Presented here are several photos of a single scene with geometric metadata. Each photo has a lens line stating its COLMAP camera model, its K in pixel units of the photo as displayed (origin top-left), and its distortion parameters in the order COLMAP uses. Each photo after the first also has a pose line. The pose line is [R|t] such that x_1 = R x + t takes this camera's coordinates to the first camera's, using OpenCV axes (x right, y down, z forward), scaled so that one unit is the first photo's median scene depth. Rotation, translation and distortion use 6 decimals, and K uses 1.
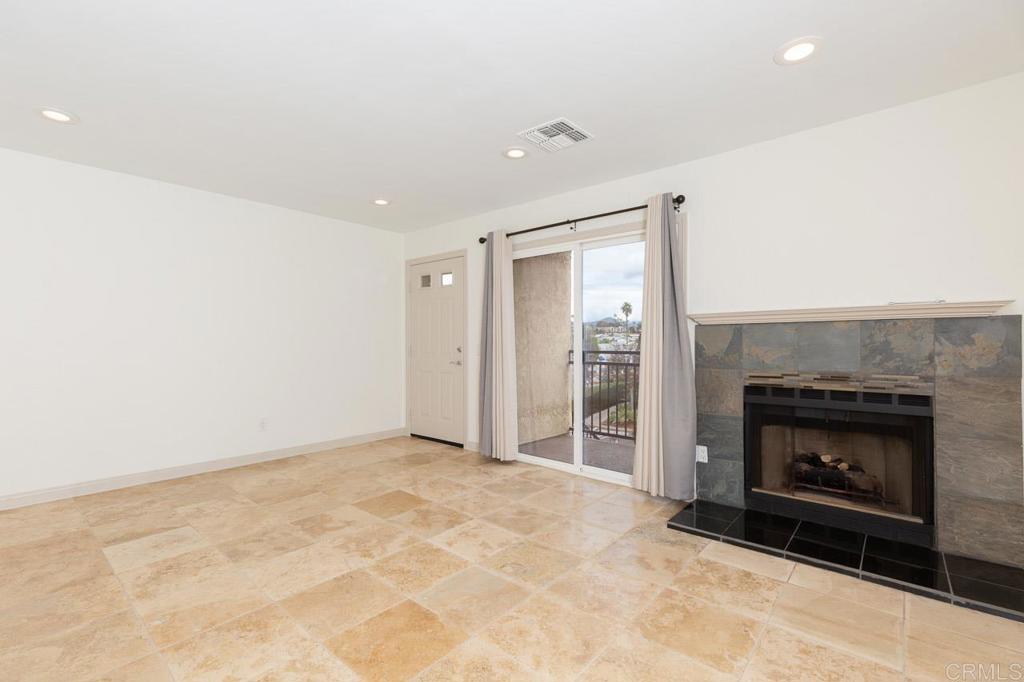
lens RADIAL K [[455.8, 0, 506.9], [0, 455.8, 343.8], [0, 0, 1]] dist [0.006396, -0.000172]
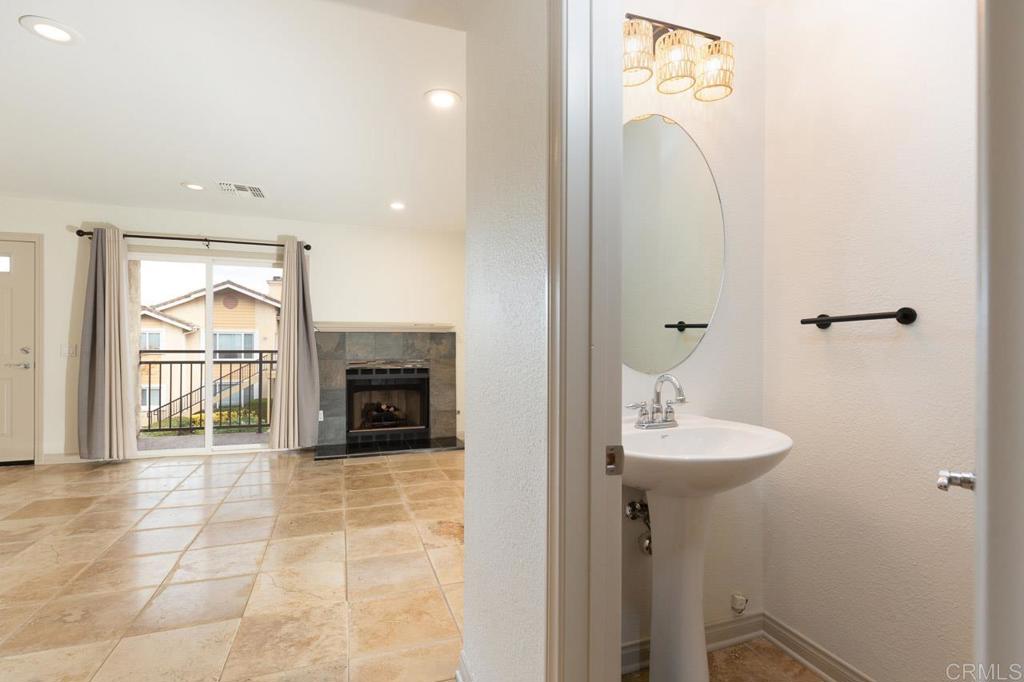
lens RADIAL K [[481.1, 0, 506.5], [0, 481.1, 343.2], [0, 0, 1]] dist [-0.002690, -0.000303]
pose [[0.497364, 0.001961, 0.867540, -0.735334], [-0.001685, 0.999998, -0.001294, -0.001557], [-0.867540, -0.000818, 0.497366, -0.384049]]
